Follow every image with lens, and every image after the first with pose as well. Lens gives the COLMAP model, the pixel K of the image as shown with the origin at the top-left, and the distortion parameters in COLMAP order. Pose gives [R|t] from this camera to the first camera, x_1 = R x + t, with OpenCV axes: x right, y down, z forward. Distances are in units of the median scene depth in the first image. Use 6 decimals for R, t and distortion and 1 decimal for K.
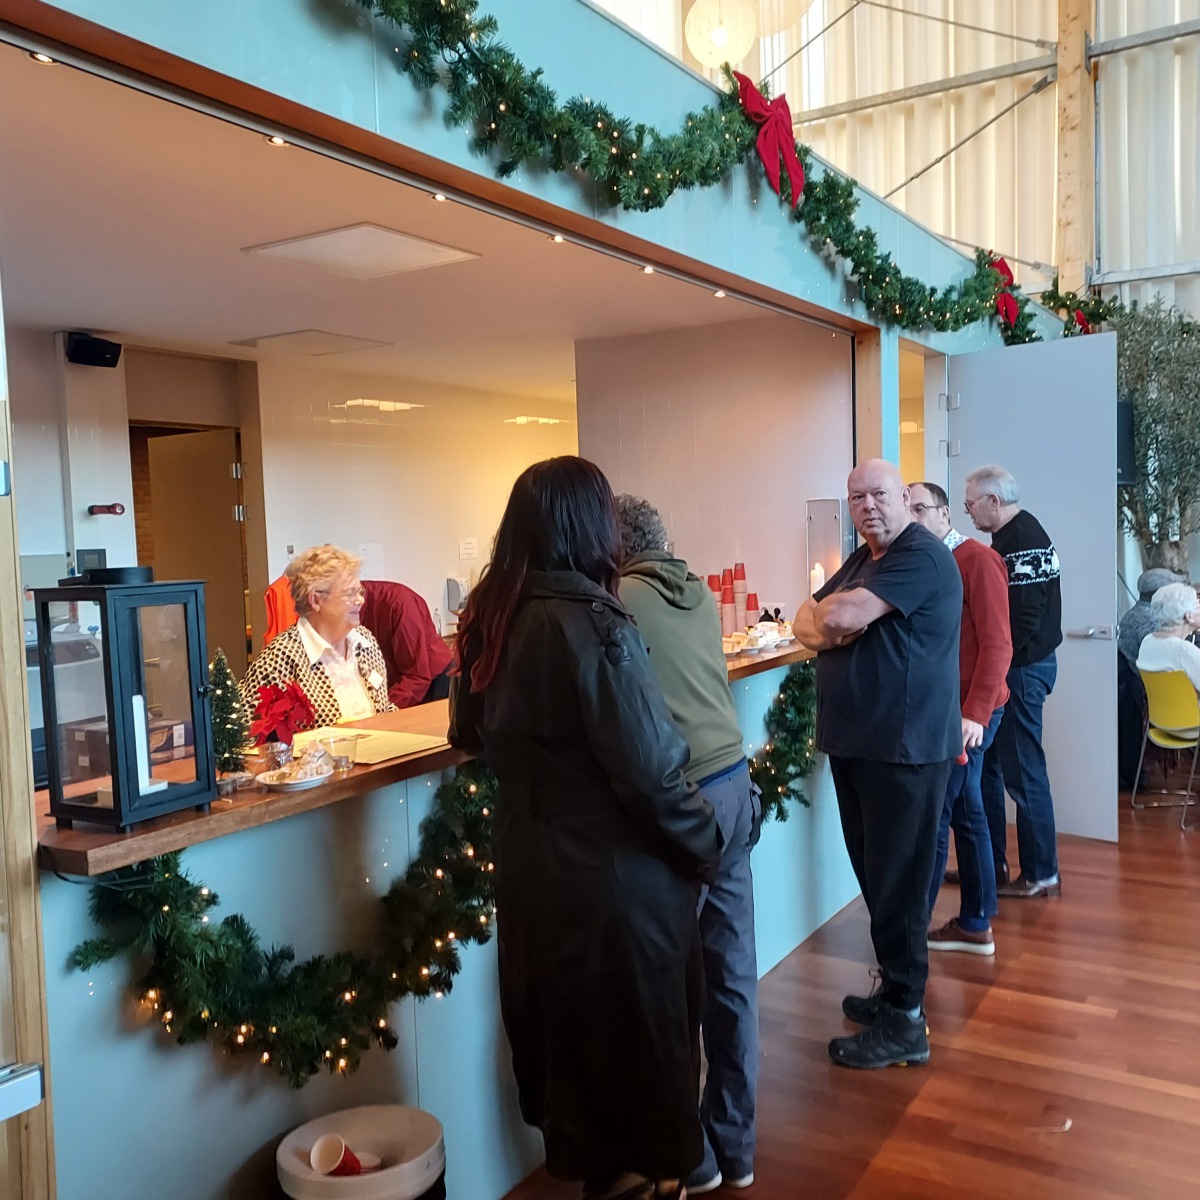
lens RADIAL K [[1190.4, 0, 600.0], [0, 1190.4, 600.0], [0, 0, 1]] dist [0.114261, -0.145506]
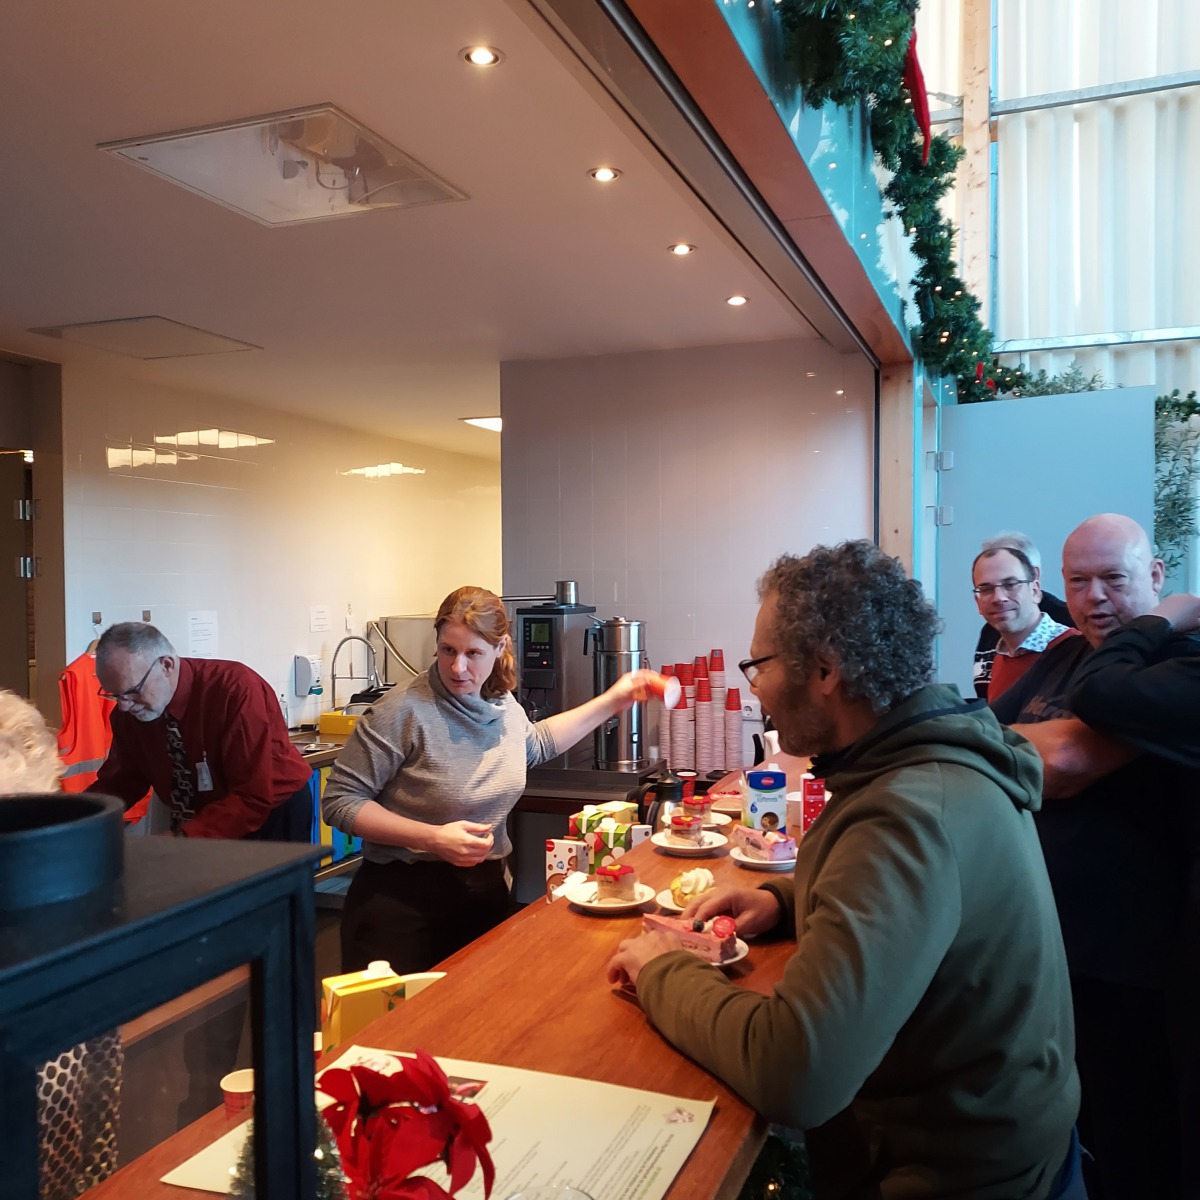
lens RADIAL K [[1190.4, 0, 600.0], [0, 1190.4, 600.0], [0, 0, 1]] dist [0.114261, -0.145506]
pose [[0.982634, 0.023557, 0.184052, -0.080654], [-0.013597, 0.998383, -0.055187, -0.014536], [-0.185055, 0.051726, 0.981366, 0.185833]]
